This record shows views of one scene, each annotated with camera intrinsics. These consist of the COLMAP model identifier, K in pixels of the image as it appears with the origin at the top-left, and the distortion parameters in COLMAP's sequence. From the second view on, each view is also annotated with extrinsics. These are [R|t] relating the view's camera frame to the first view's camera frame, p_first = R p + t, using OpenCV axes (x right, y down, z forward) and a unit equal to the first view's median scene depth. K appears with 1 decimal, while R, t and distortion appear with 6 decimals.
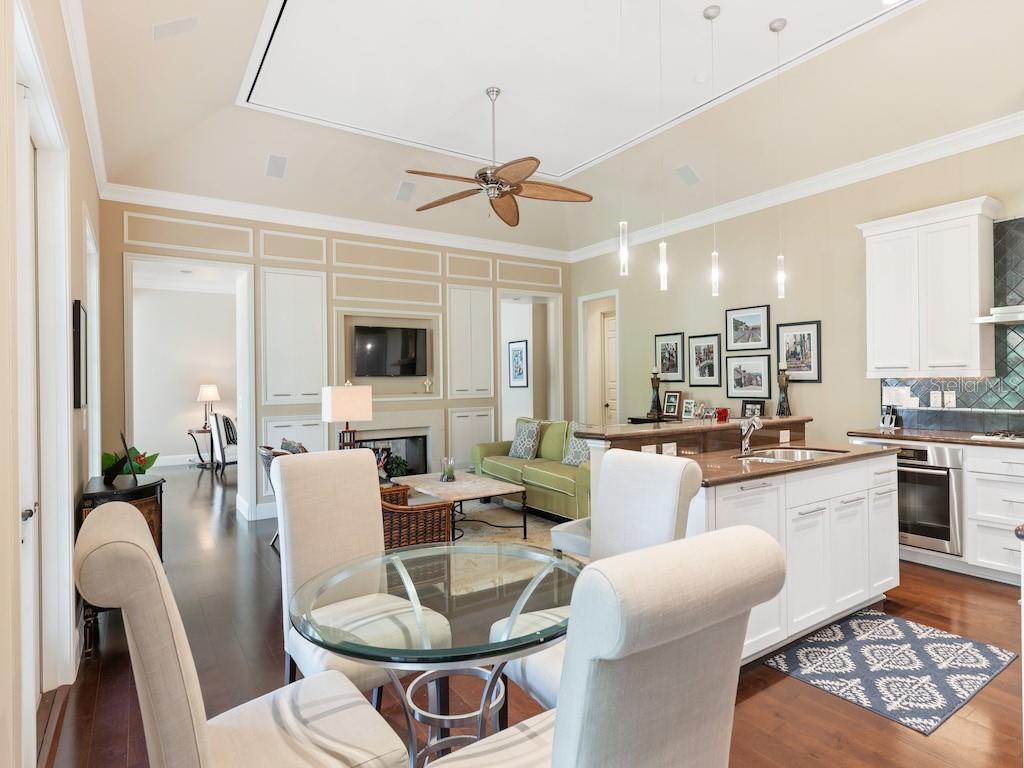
lens RADIAL K [[556.1, 0, 514.6], [0, 556.1, 375.0], [0, 0, 1]] dist [-0.012839, 0.001846]
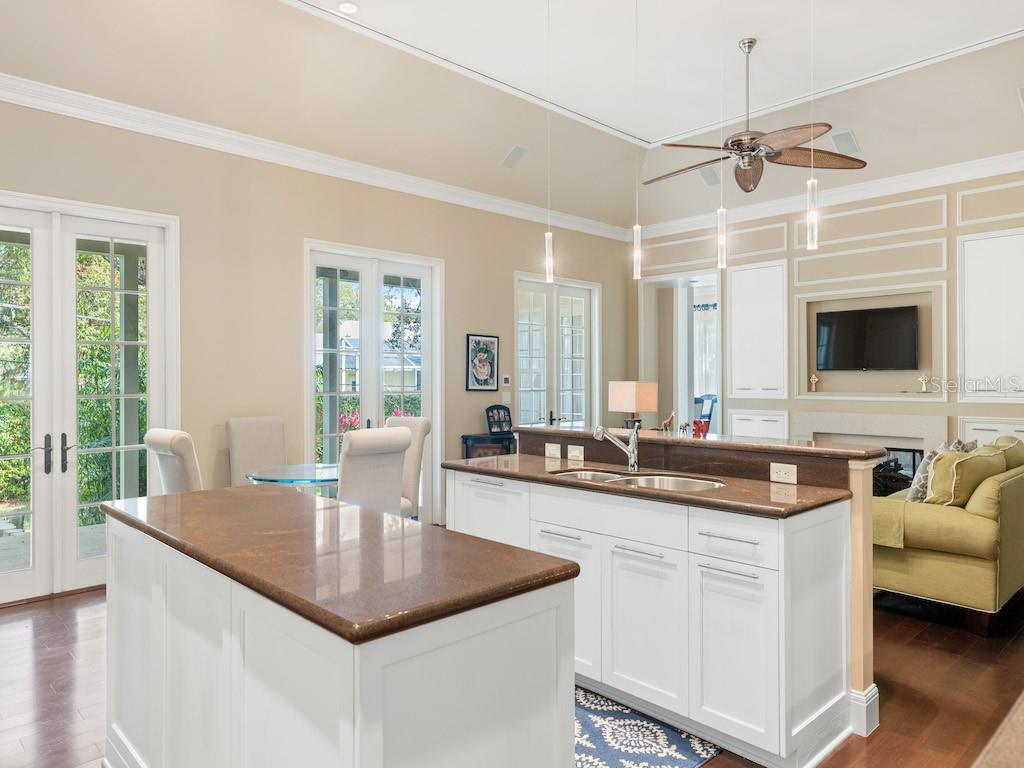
lens RADIAL K [[694.1, 0, 505.7], [0, 694.1, 377.9], [0, 0, 1]] dist [0.006741, 0.000048]
pose [[0.176821, 0.012717, -0.984161, 0.717715], [0.011974, 0.999815, 0.015071, -0.008610], [0.984170, -0.014449, 0.176636, 0.326202]]
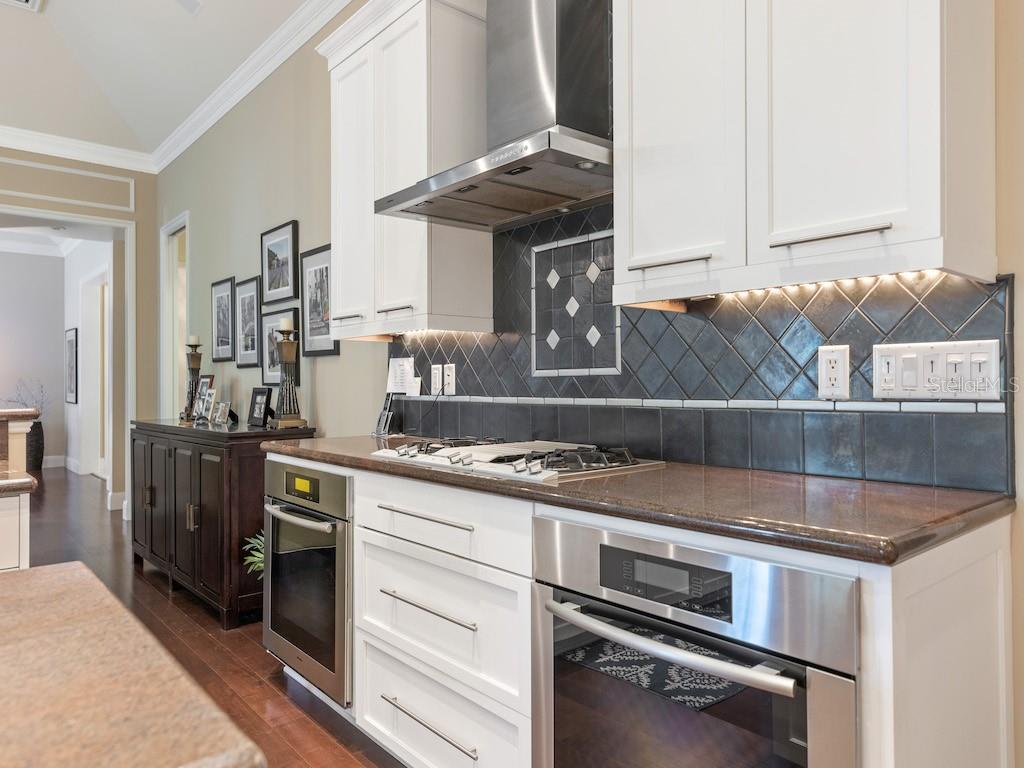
lens RADIAL K [[694.1, 0, 514.8], [0, 694.1, 381.9], [0, 0, 1]] dist [0.006741, 0.000048]
pose [[0.993255, 0.001990, 0.115934, 0.538376], [-0.003459, 0.999916, 0.012473, 0.026200], [-0.115899, -0.012790, 0.993179, 0.237185]]
